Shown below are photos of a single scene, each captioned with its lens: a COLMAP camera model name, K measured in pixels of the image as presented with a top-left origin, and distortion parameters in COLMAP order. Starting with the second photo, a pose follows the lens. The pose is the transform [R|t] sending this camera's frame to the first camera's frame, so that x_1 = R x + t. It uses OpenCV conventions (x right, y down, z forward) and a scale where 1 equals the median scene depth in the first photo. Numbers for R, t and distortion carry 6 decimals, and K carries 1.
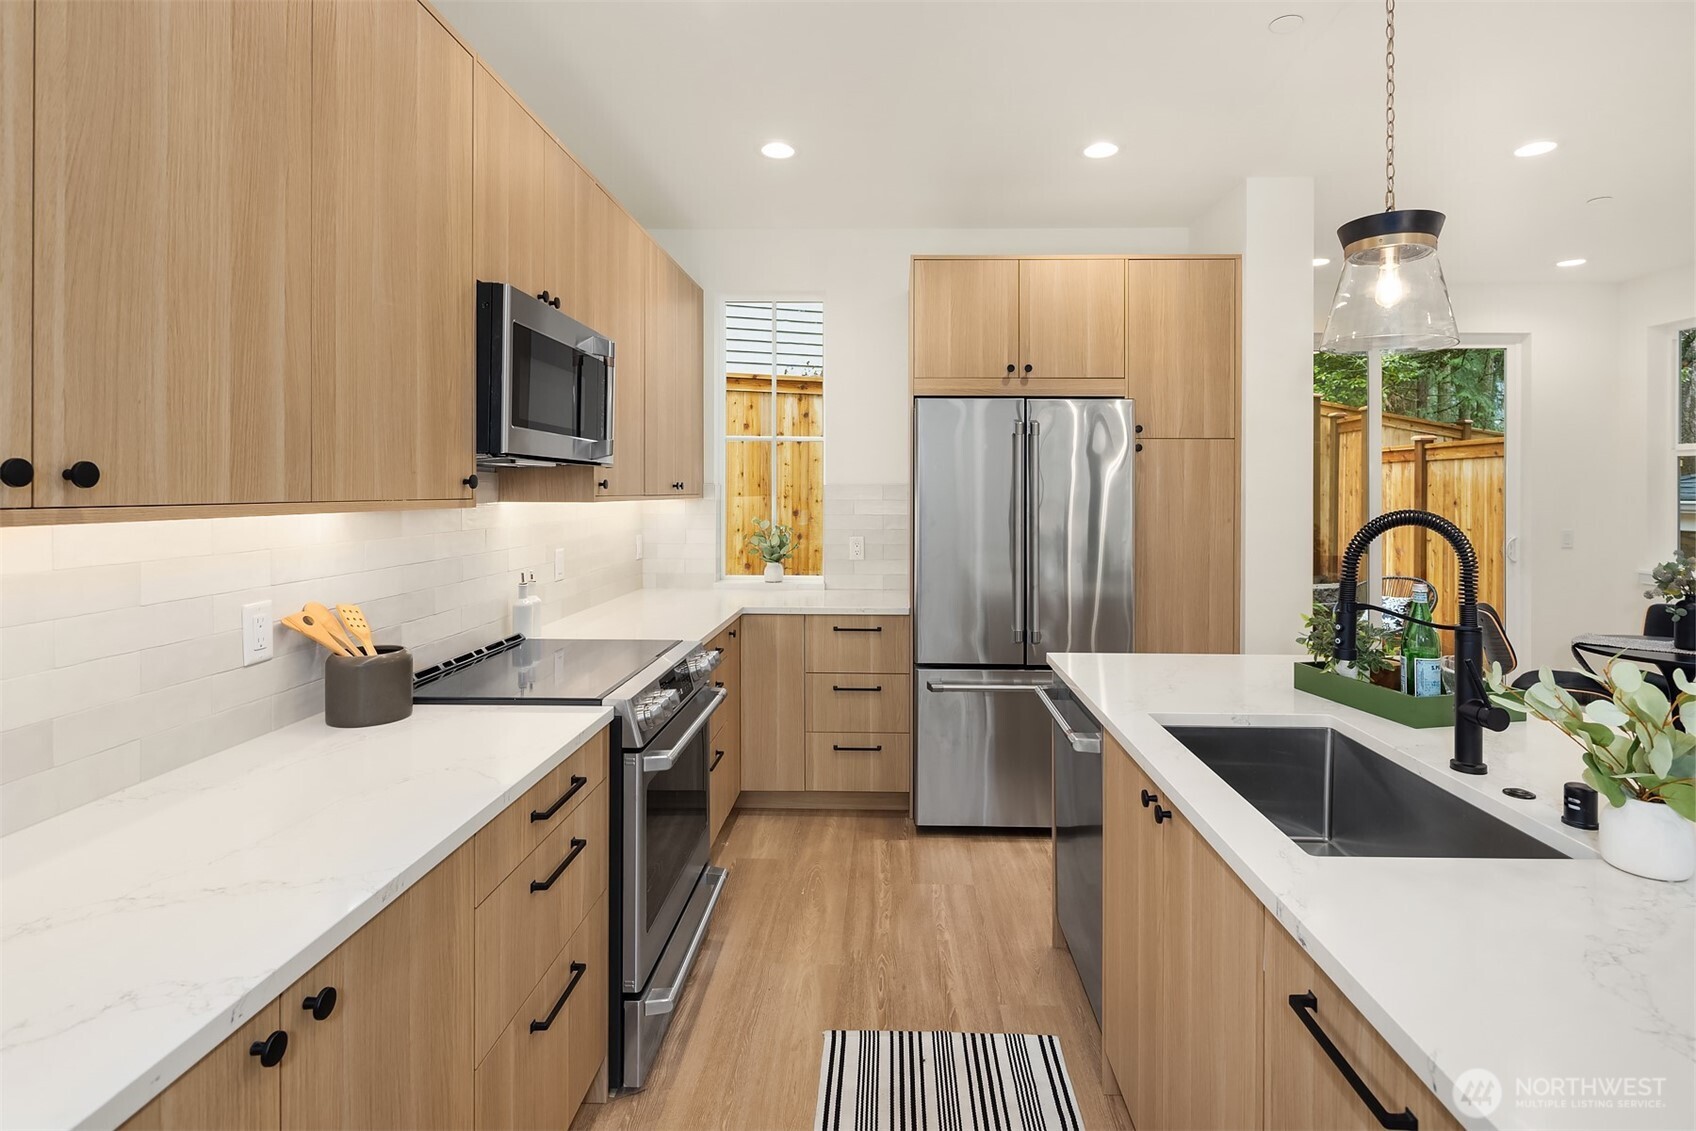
lens RADIAL K [[827.6, 0, 915.1], [0, 827.6, 486.0], [0, 0, 1]] dist [0.001209, -0.001309]
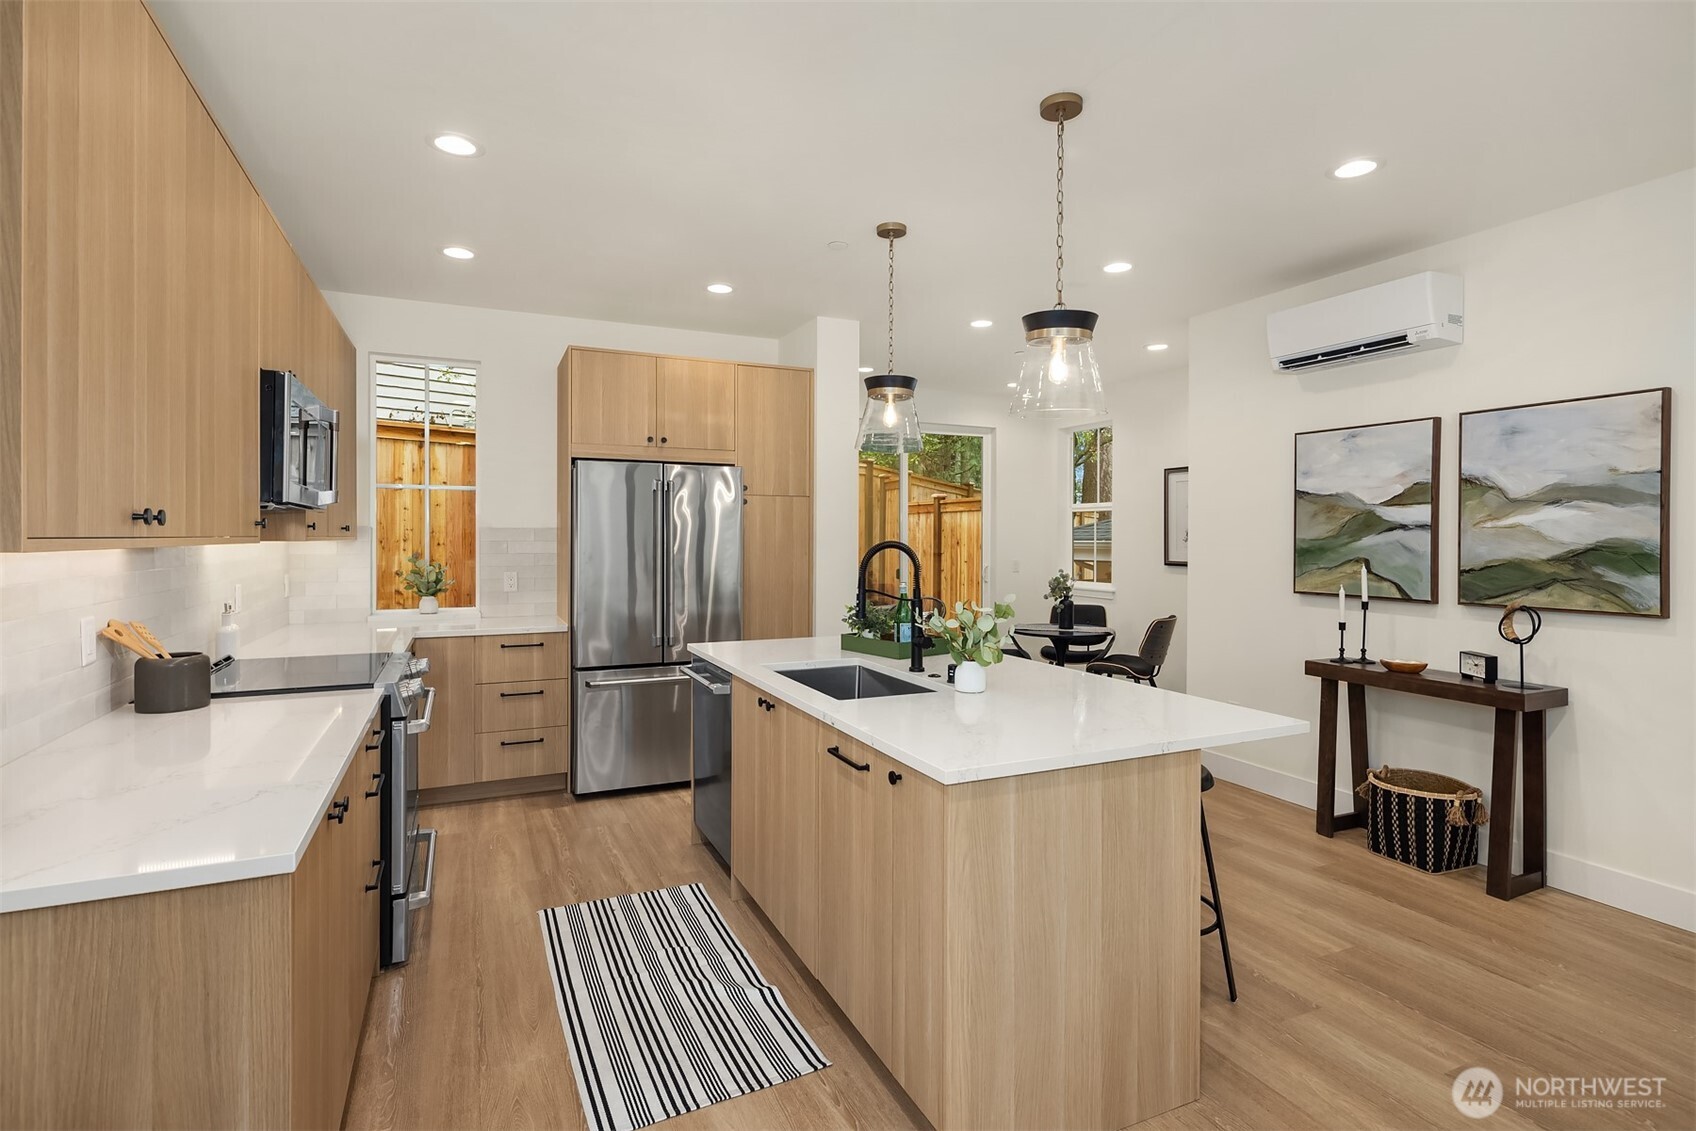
lens RADIAL K [[827.6, 0, 845.9], [0, 827.6, 535.2], [0, 0, 1]] dist [0.001209, -0.001309]
pose [[0.918099, 0.000305, 0.396351, -0.132019], [-0.002079, 0.999990, 0.004046, 0.004083], [-0.396346, -0.004538, 0.918090, -0.361580]]
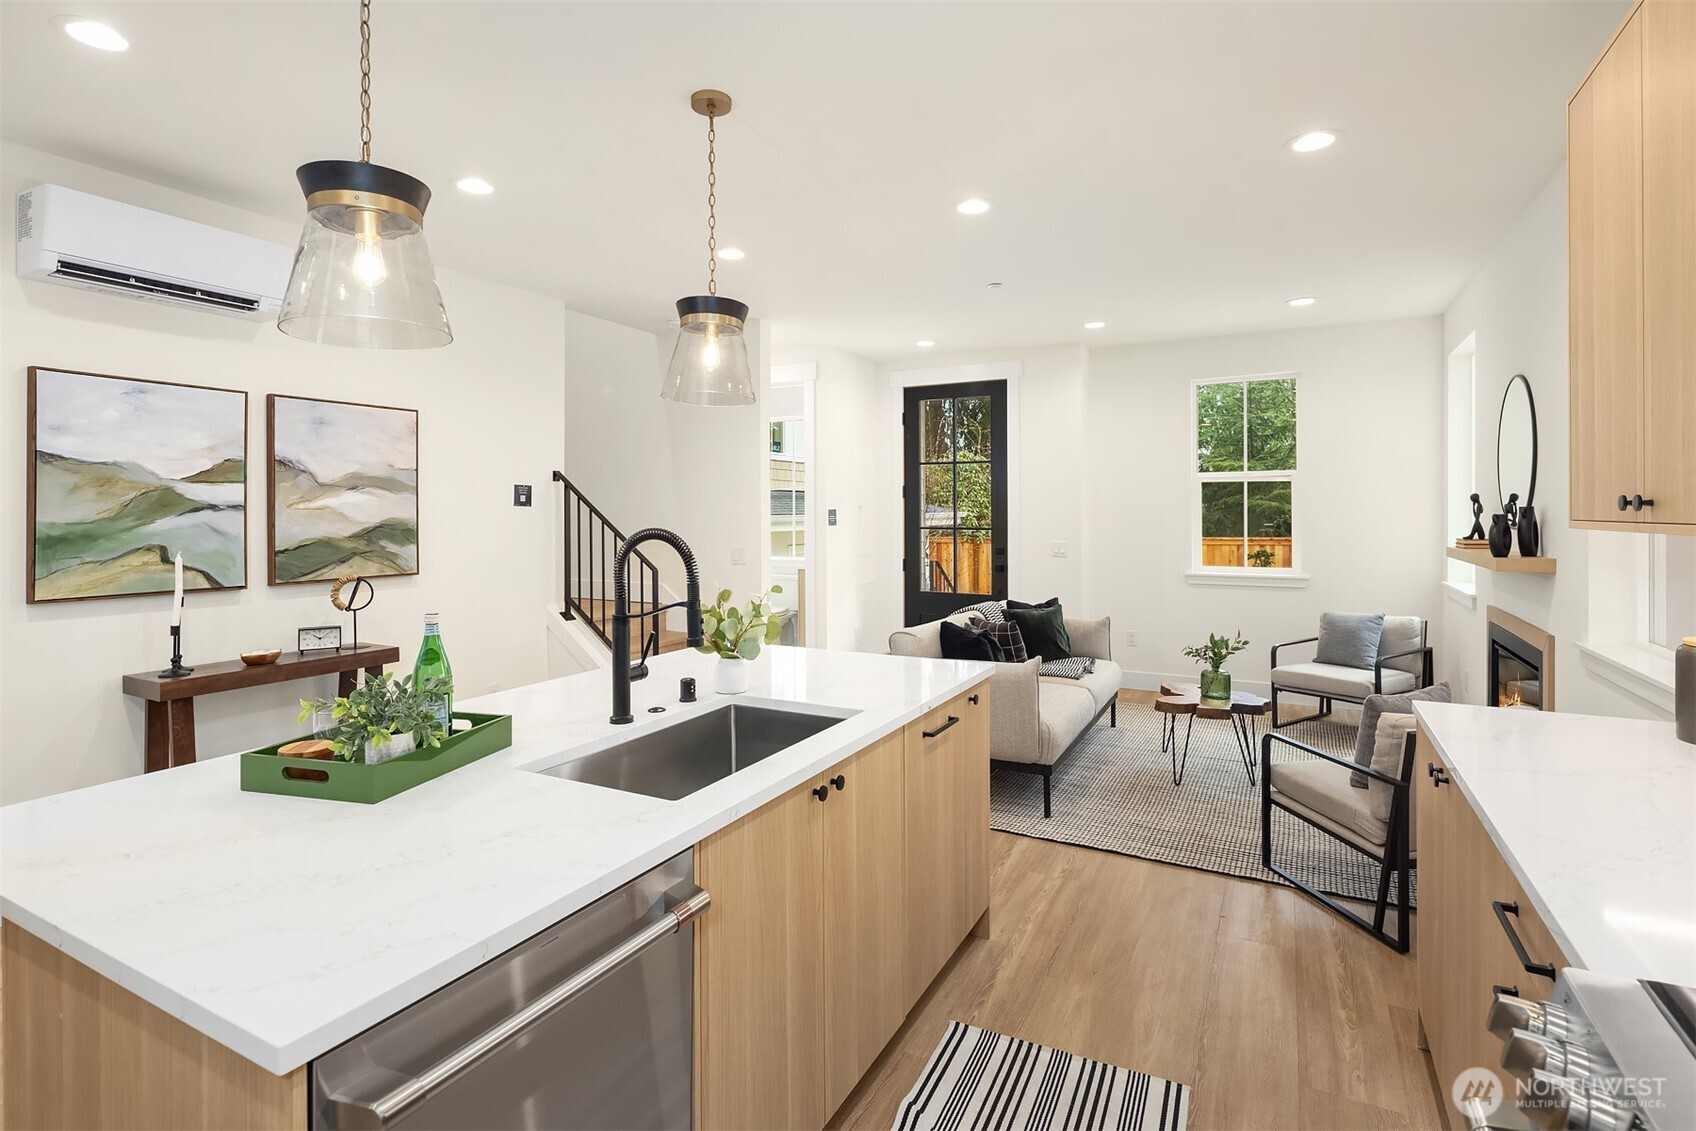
lens RADIAL K [[827.6, 0, 839.7], [0, 827.6, 510.5], [0, 0, 1]] dist [0.001209, -0.001309]
pose [[-0.871292, 0.001942, 0.490762, -0.140990], [-0.000769, 0.999986, -0.005321, 0.004448], [-0.490765, -0.005013, -0.871278, 0.982560]]
